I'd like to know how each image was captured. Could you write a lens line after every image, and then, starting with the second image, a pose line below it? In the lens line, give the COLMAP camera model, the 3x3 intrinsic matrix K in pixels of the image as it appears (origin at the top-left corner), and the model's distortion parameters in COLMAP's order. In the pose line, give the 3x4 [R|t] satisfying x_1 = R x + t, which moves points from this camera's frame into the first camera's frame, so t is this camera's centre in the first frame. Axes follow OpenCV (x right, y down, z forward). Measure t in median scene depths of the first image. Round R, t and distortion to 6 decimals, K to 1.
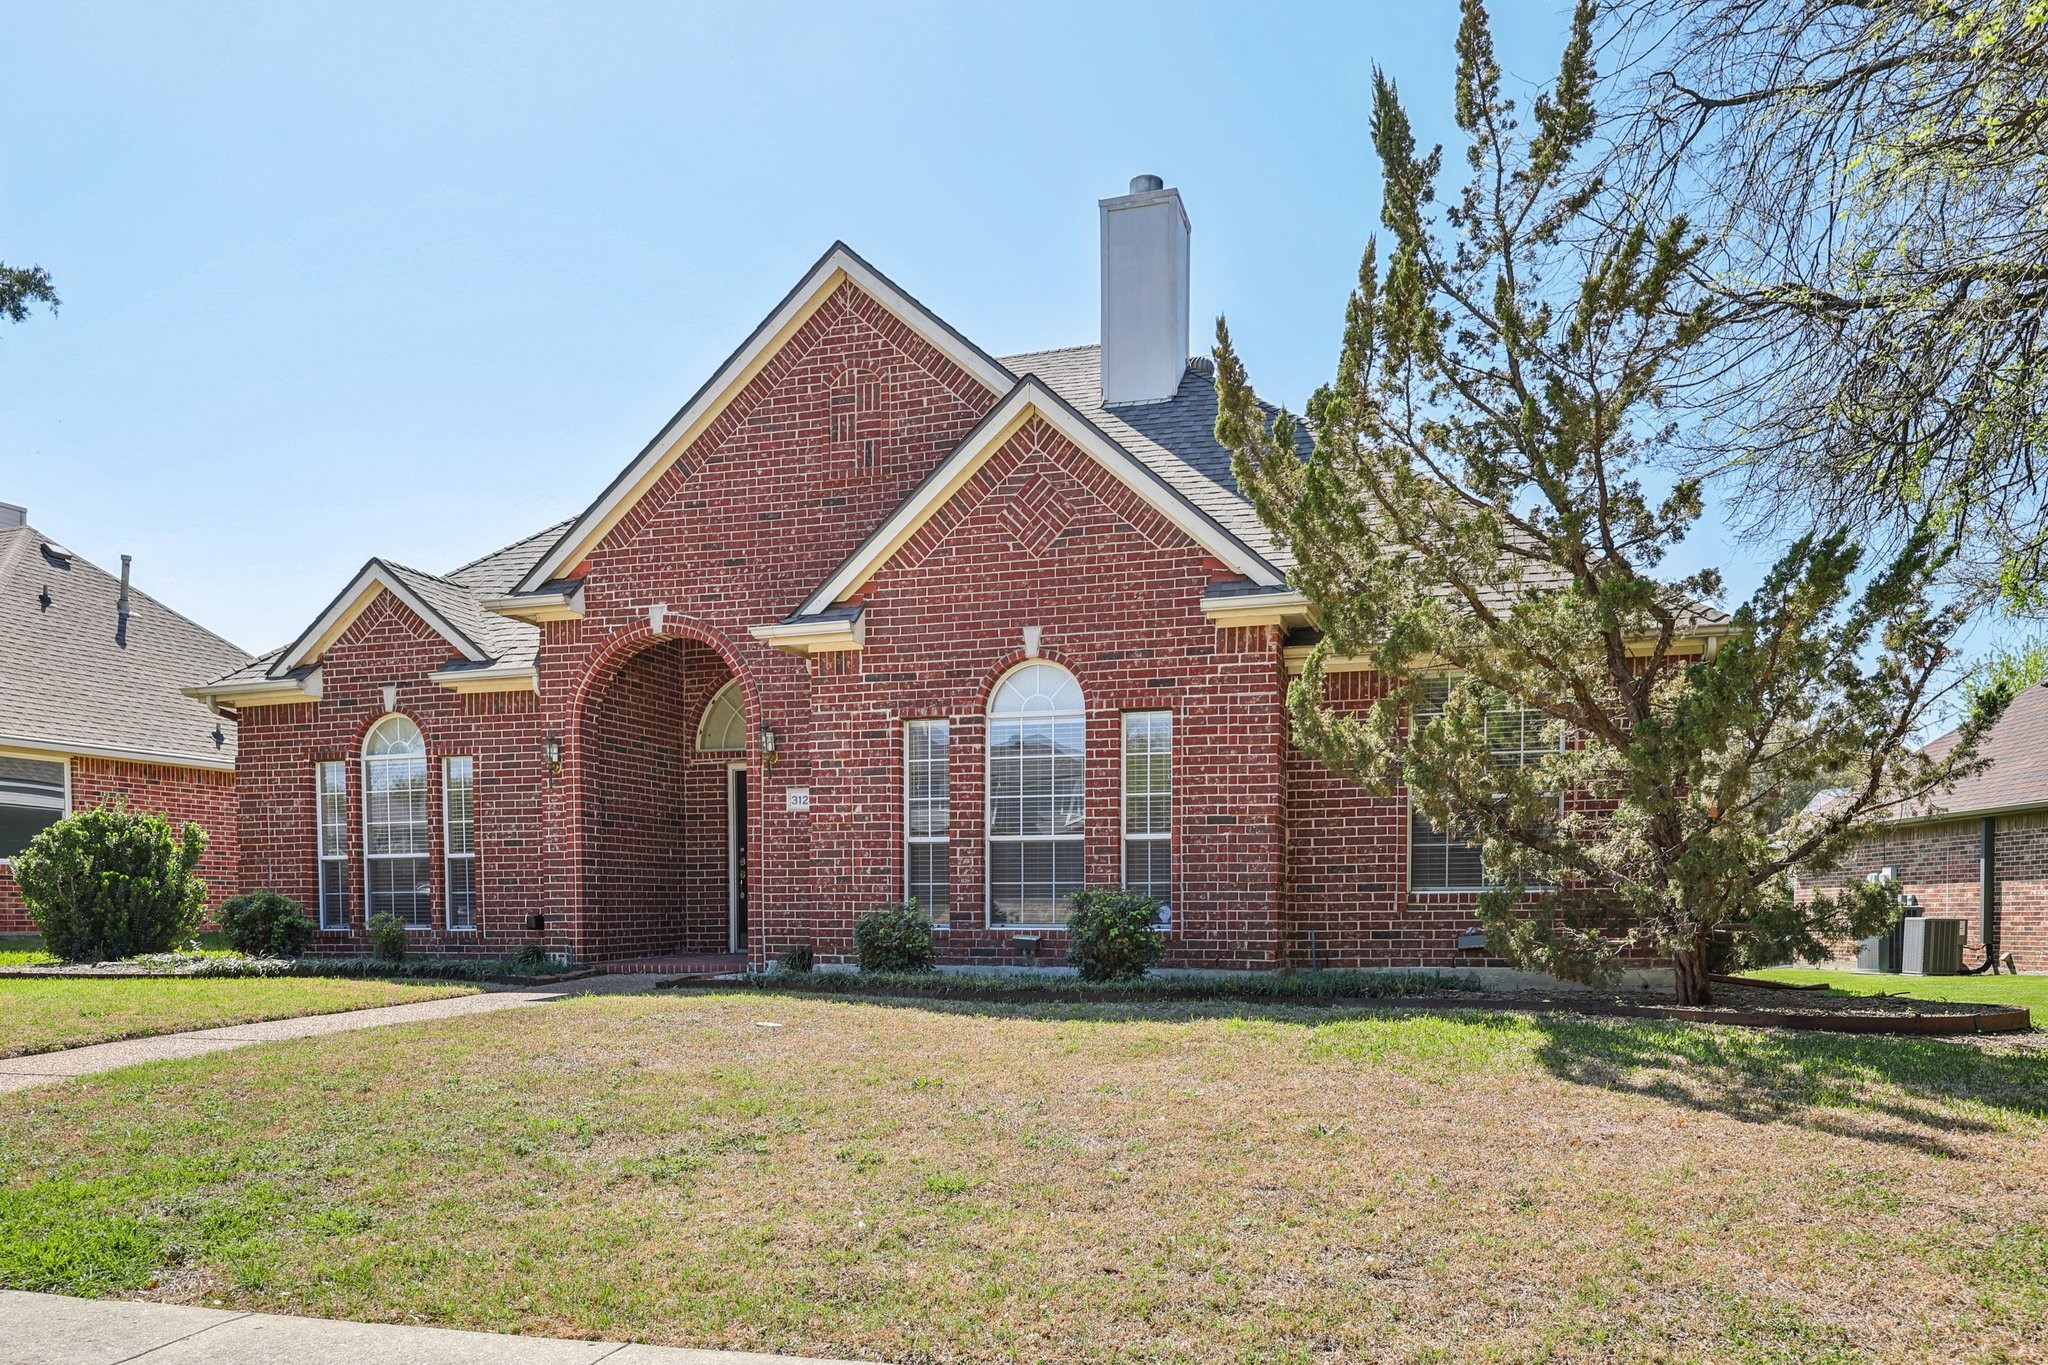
lens RADIAL K [[1499.1, 0, 1014.1], [0, 1499.1, 969.3], [0, 0, 1]] dist [-0.005078, 0.000179]
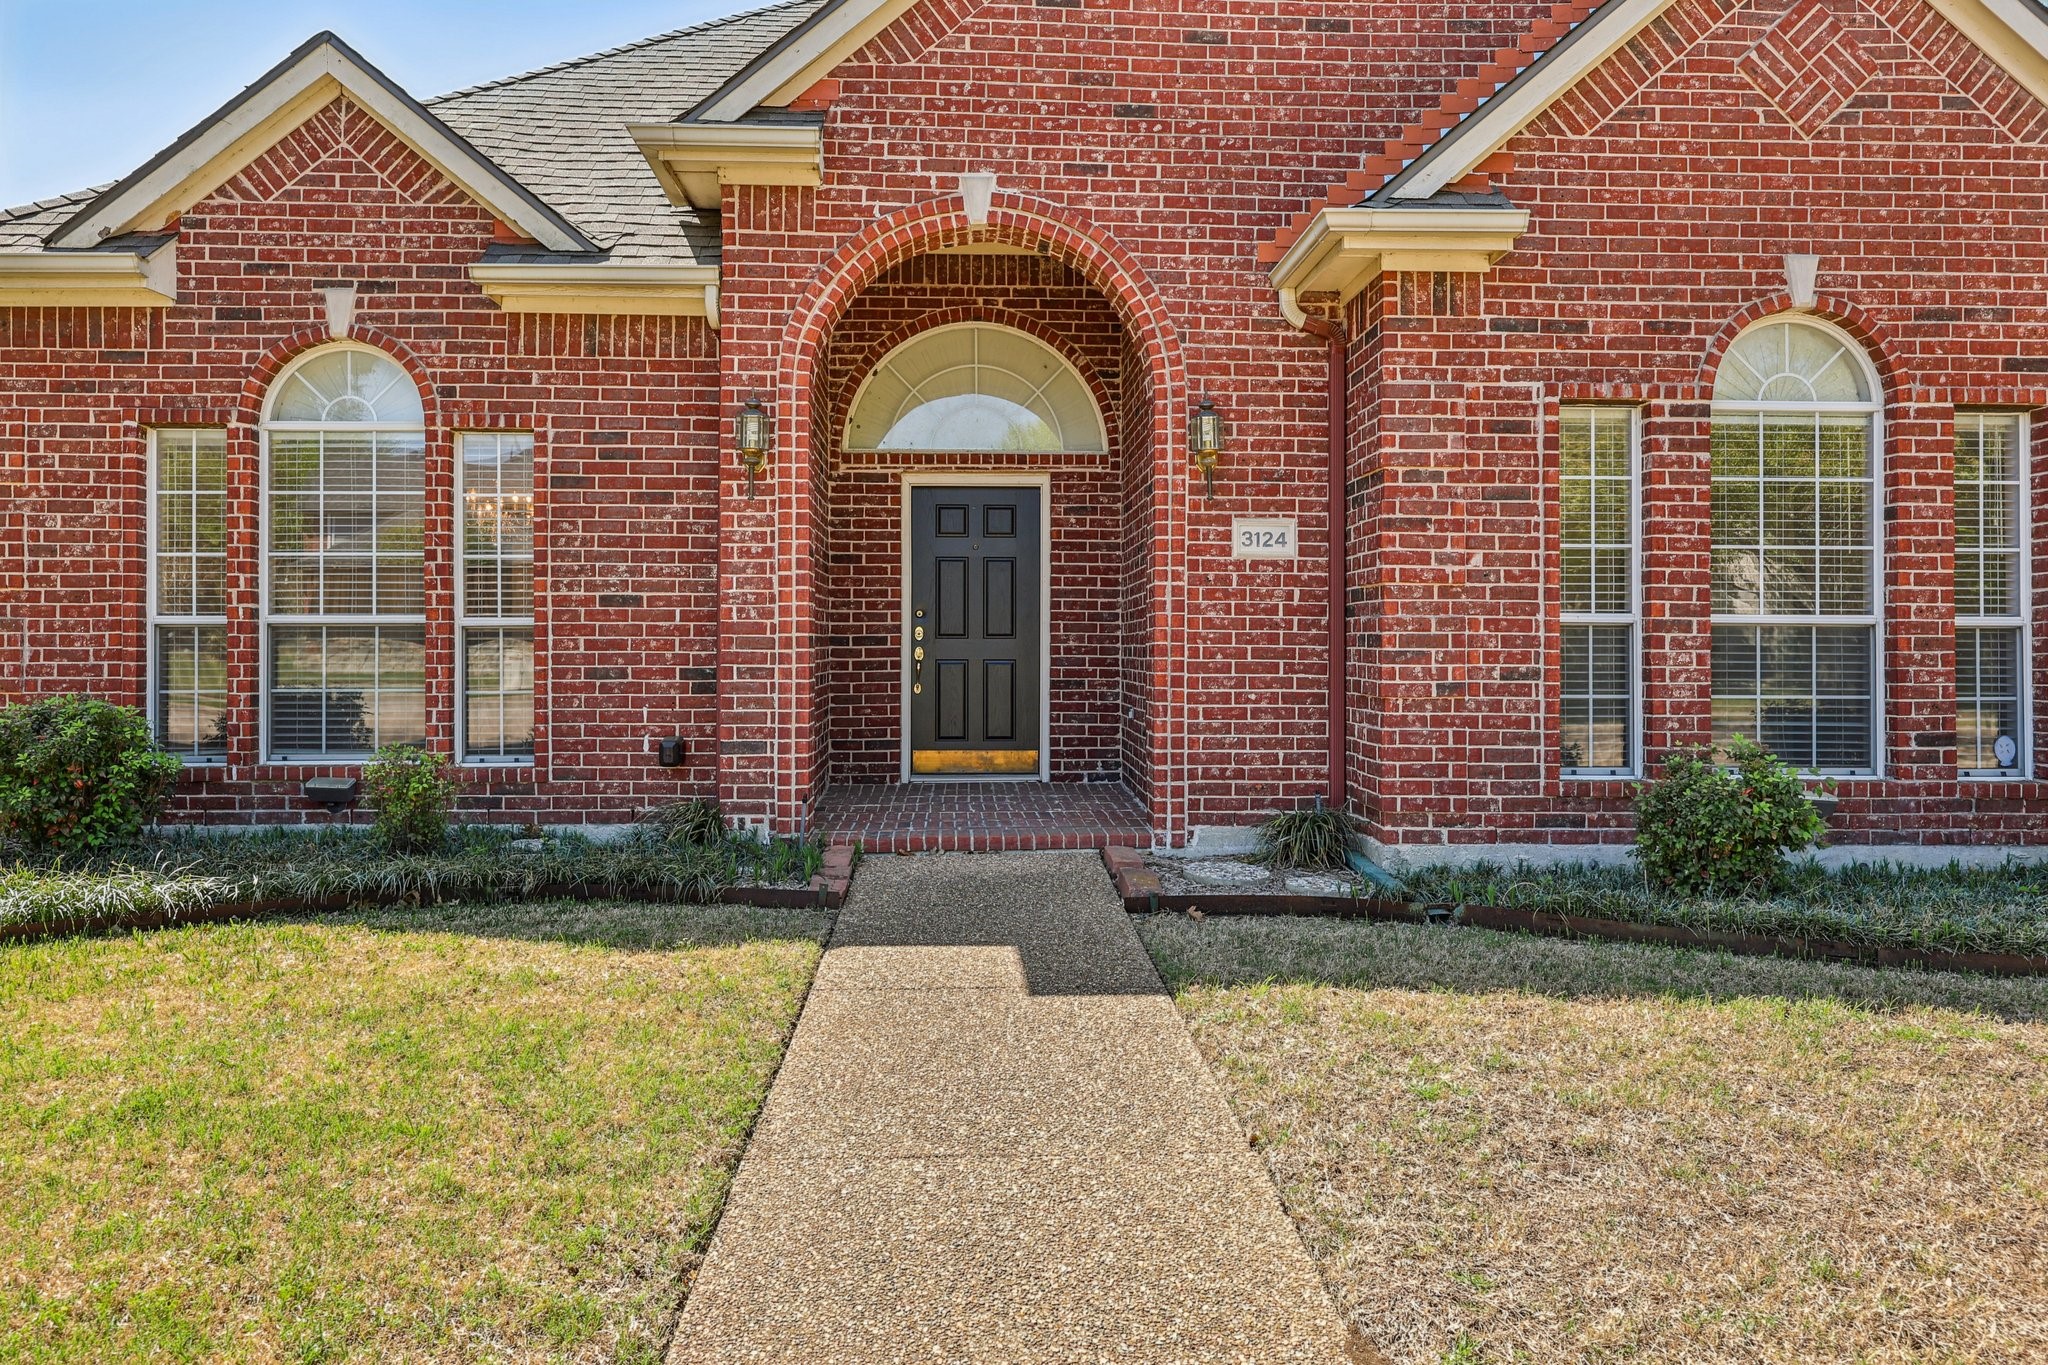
lens RADIAL K [[1382.2, 0, 1010.9], [0, 1382.2, 623.4], [0, 0, 1]] dist [0.001173, 0.001784]
pose [[0.940456, 0.012401, 0.339688, -0.403114], [0.006513, 0.998494, -0.054482, -0.053321], [-0.339852, 0.053450, 0.938959, 0.542756]]
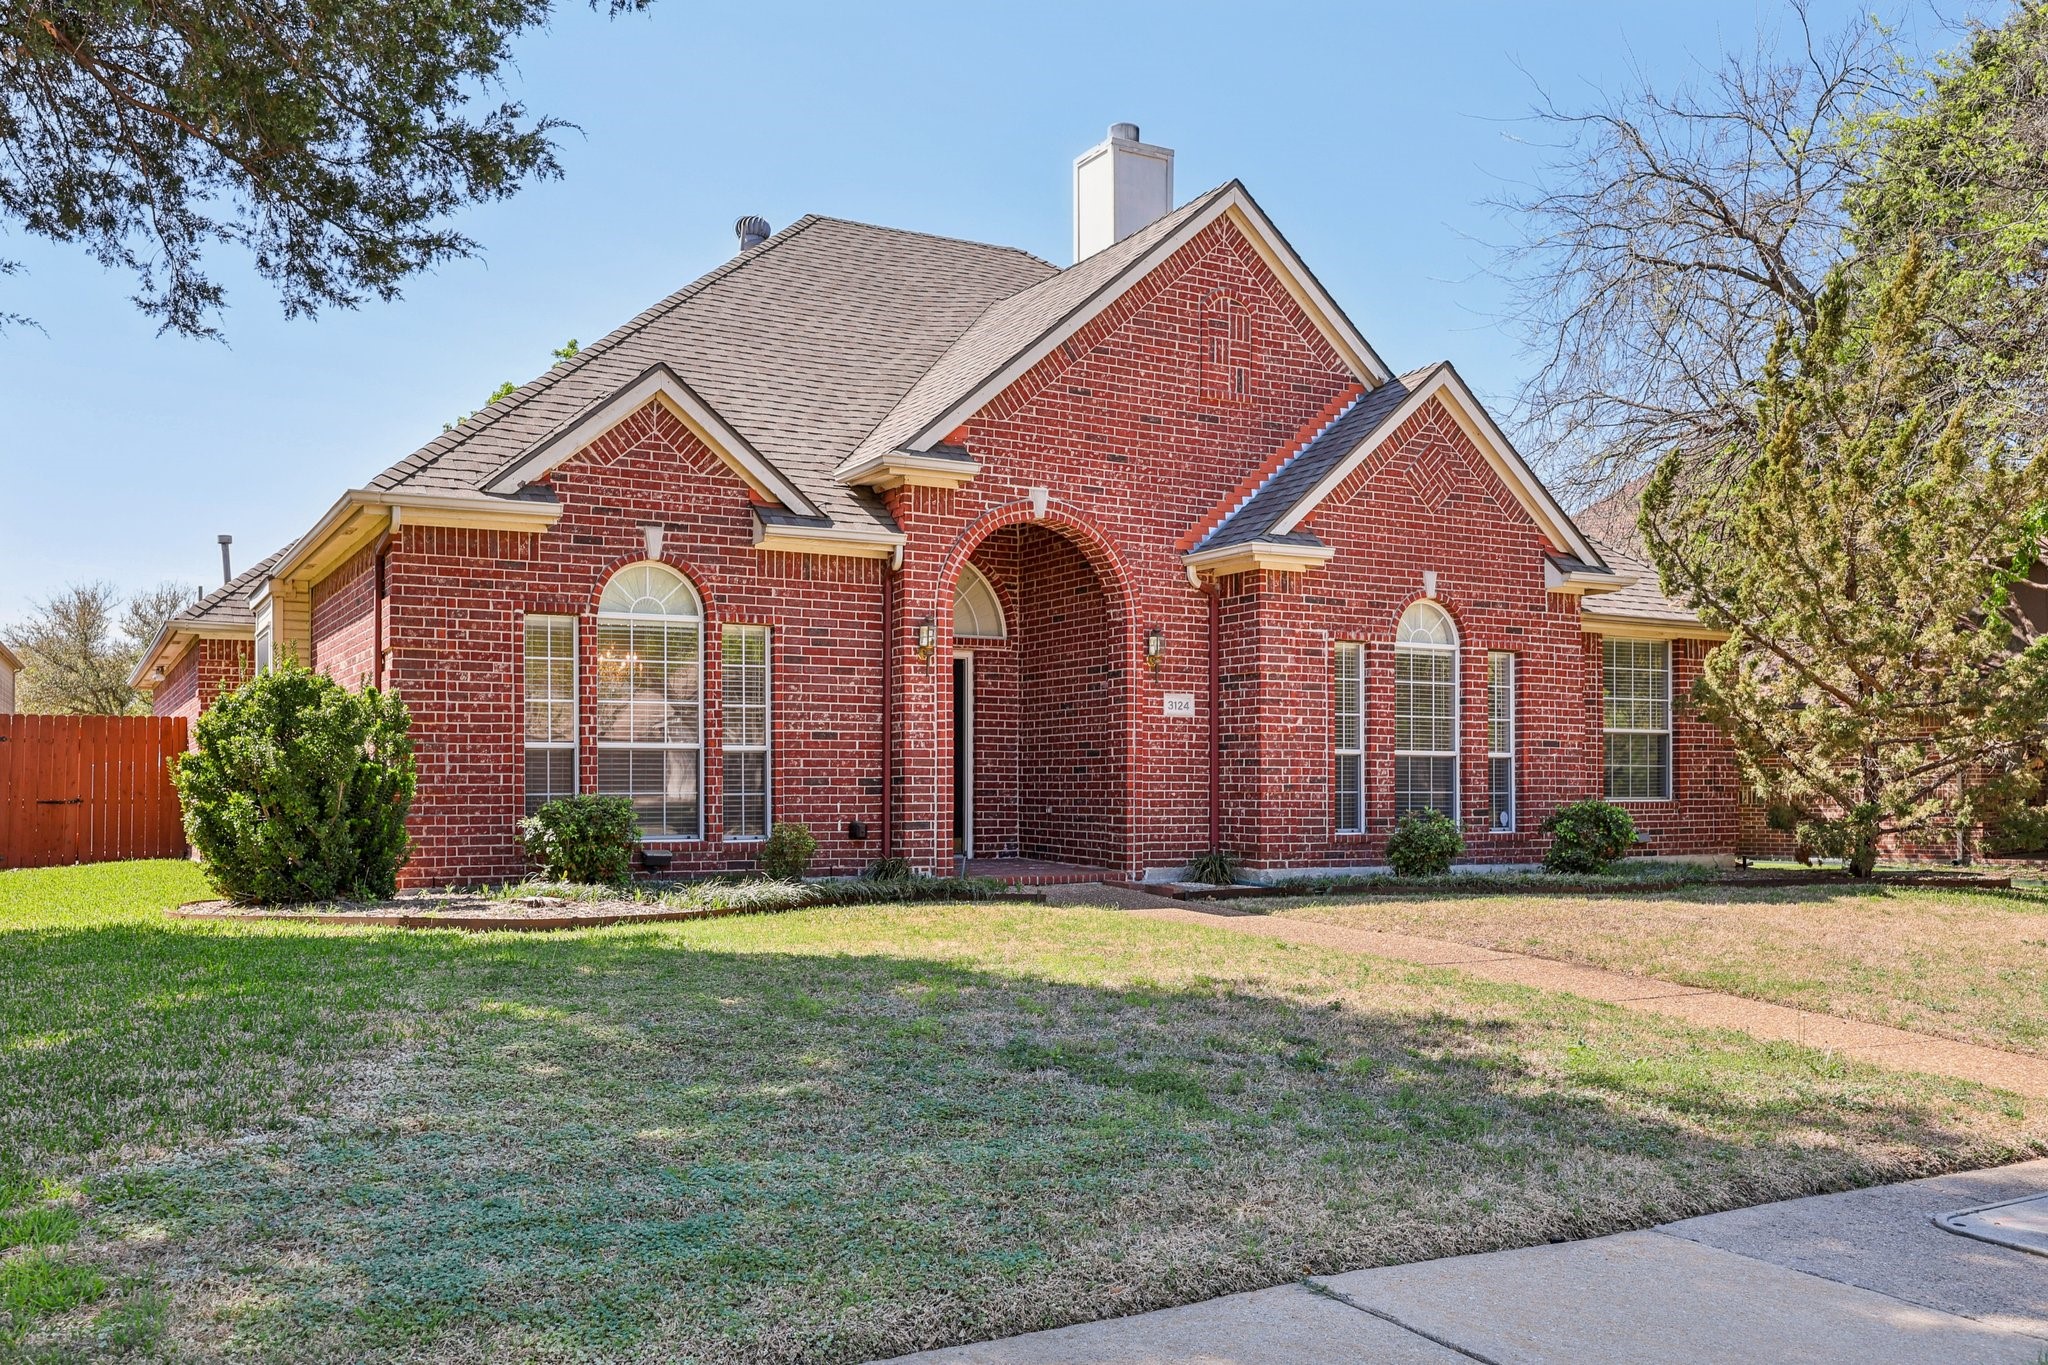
lens RADIAL K [[1722.8, 0, 1018.5], [0, 1722.8, 733.5], [0, 0, 1]] dist [-0.002818, -0.001737]
pose [[0.684174, 0.026640, 0.728832, -1.041893], [0.022748, 0.998067, -0.057835, -0.030181], [-0.728964, 0.056148, 0.682246, 0.293903]]
